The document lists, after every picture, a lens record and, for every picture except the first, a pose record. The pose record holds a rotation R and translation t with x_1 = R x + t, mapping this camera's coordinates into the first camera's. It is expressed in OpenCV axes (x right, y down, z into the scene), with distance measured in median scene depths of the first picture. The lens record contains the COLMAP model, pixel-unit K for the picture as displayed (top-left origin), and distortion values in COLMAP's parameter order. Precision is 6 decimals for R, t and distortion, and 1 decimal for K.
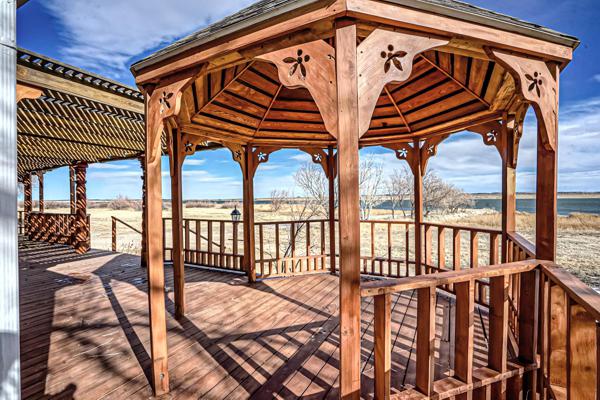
lens RADIAL K [[281.4, 0, 304.9], [0, 281.4, 200.2], [0, 0, 1]] dist [-0.033895, 0.012034]
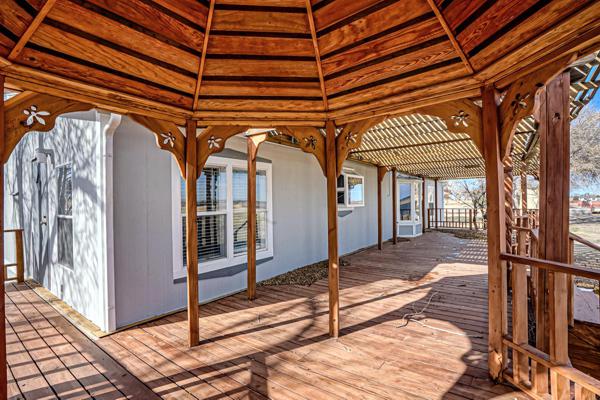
lens RADIAL K [[298.8, 0, 300.4], [0, 298.8, 203.0], [0, 0, 1]] dist [-0.033067, -0.000204]
pose [[-0.176864, 0.015647, -0.984111, 0.366987], [0.010527, 0.999847, 0.014005, -0.015009], [0.984179, -0.007882, -0.177001, 0.795602]]
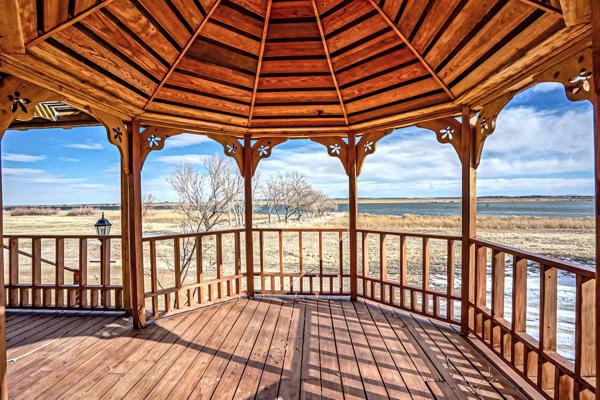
lens RADIAL K [[281.4, 0, 290.9], [0, 281.4, 202.3], [0, 0, 1]] dist [-0.033895, 0.012034]
pose [[0.923952, -0.001773, 0.382503, -0.112032], [0.005279, 0.999953, -0.008116, 0.001140], [-0.382471, 0.009518, 0.923918, 0.258932]]
